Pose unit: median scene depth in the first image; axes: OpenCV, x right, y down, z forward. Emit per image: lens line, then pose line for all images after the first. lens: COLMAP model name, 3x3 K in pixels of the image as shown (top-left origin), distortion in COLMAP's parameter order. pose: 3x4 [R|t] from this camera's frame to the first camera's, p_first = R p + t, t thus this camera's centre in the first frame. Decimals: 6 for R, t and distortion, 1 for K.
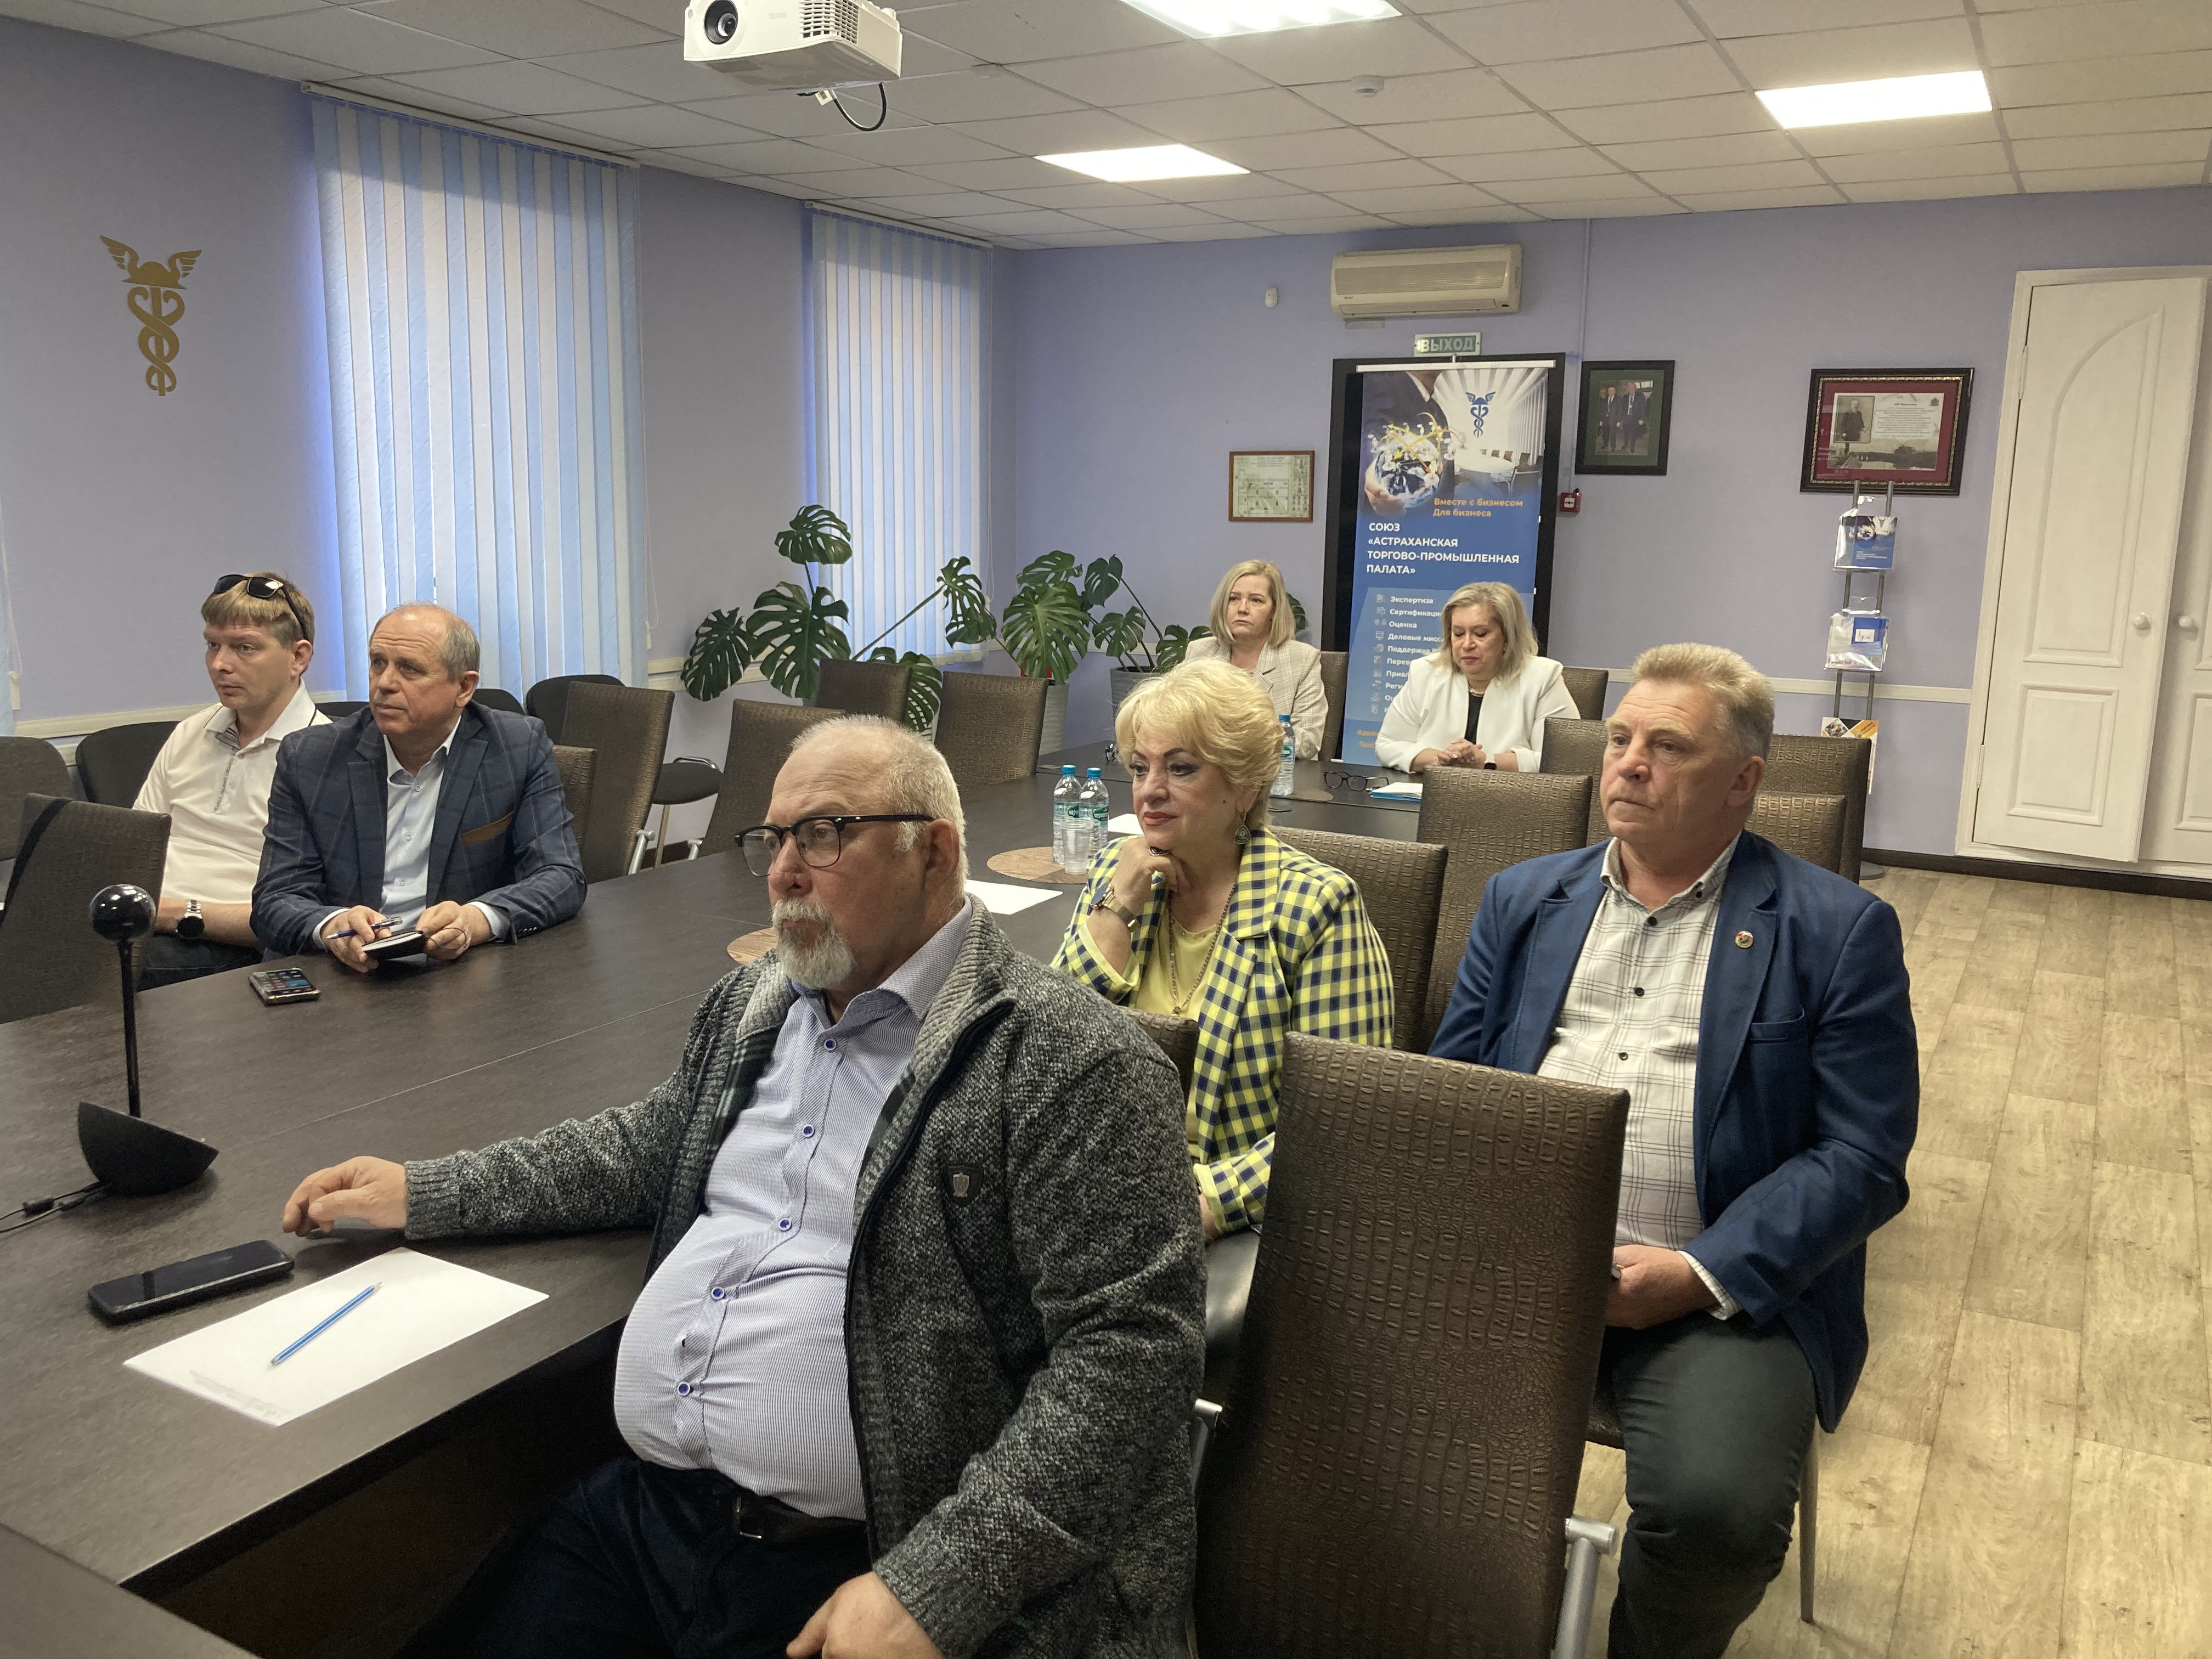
lens RADIAL K [[1851.5, 0, 1041.2], [0, 1851.5, 837.0], [0, 0, 1]] dist [0.004565, -0.012222]
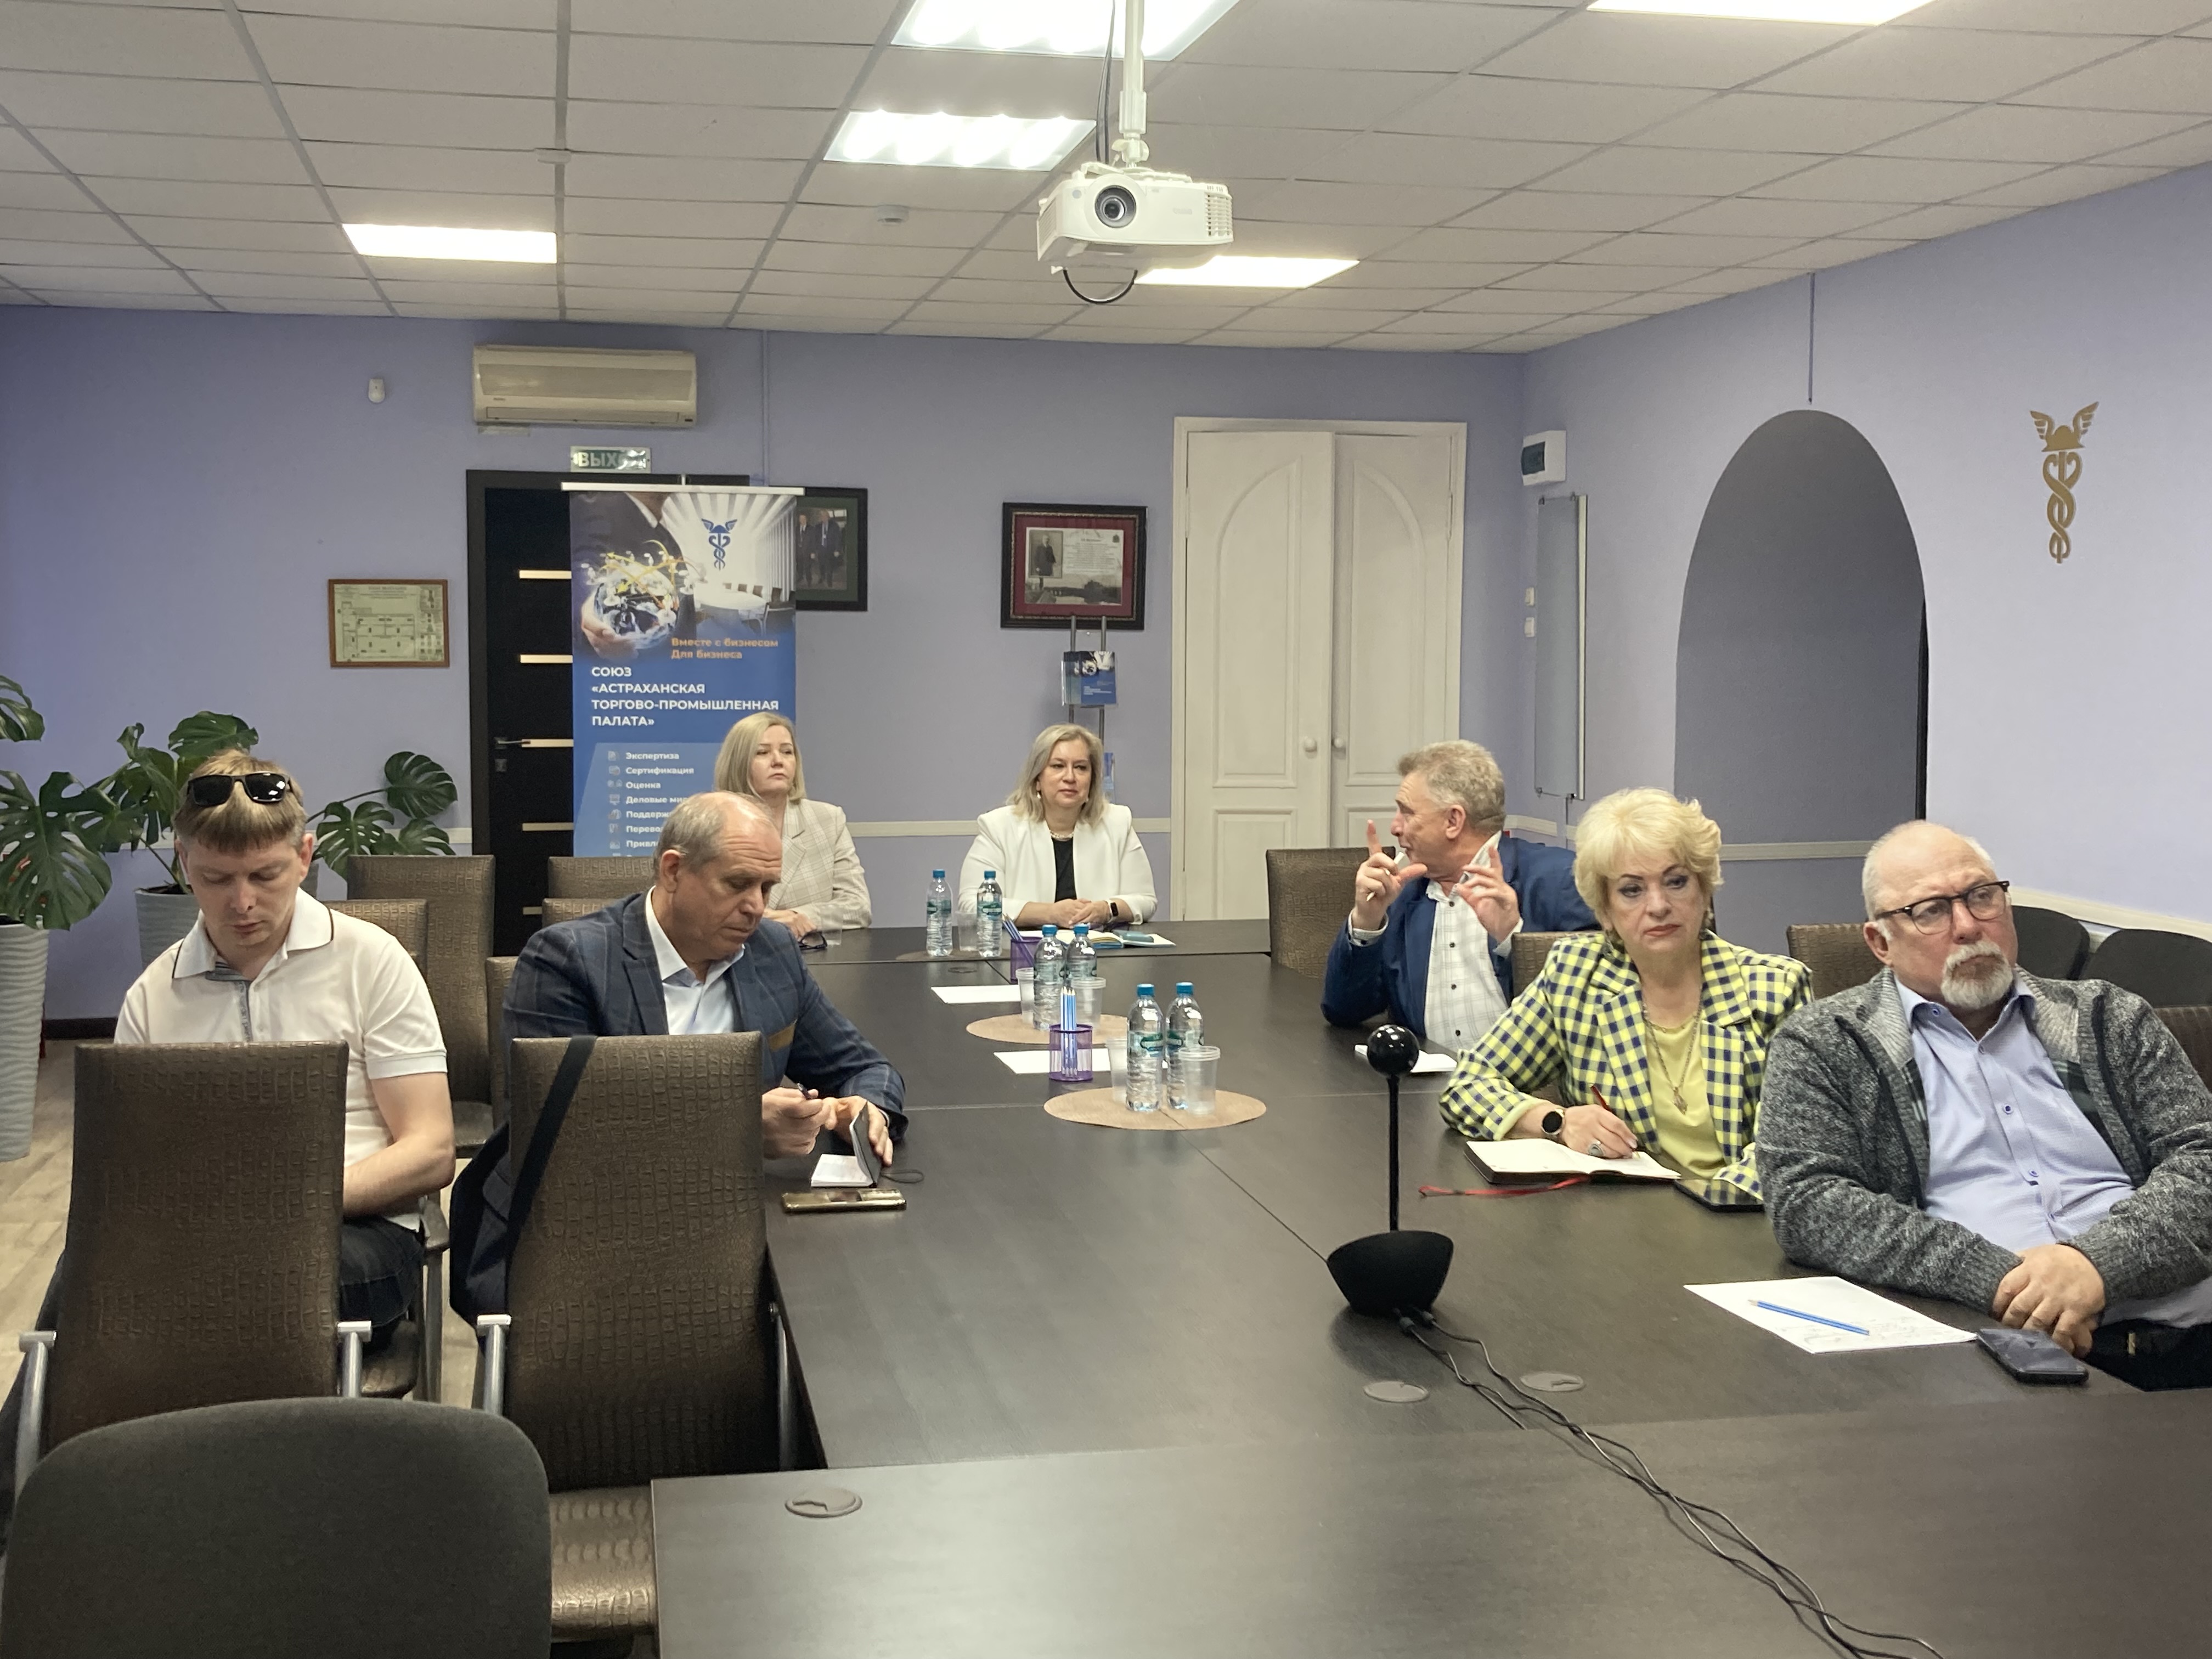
lens RADIAL K [[2478.2, 0, 1106.1], [0, 2478.2, 768.7], [0, 0, 1]] dist [0.169028, -0.011845]
pose [[0.746391, -0.048406, 0.663745, -0.414033], [0.126662, 0.989454, -0.070273, -0.015380], [-0.653343, 0.136522, 0.744651, 0.010467]]
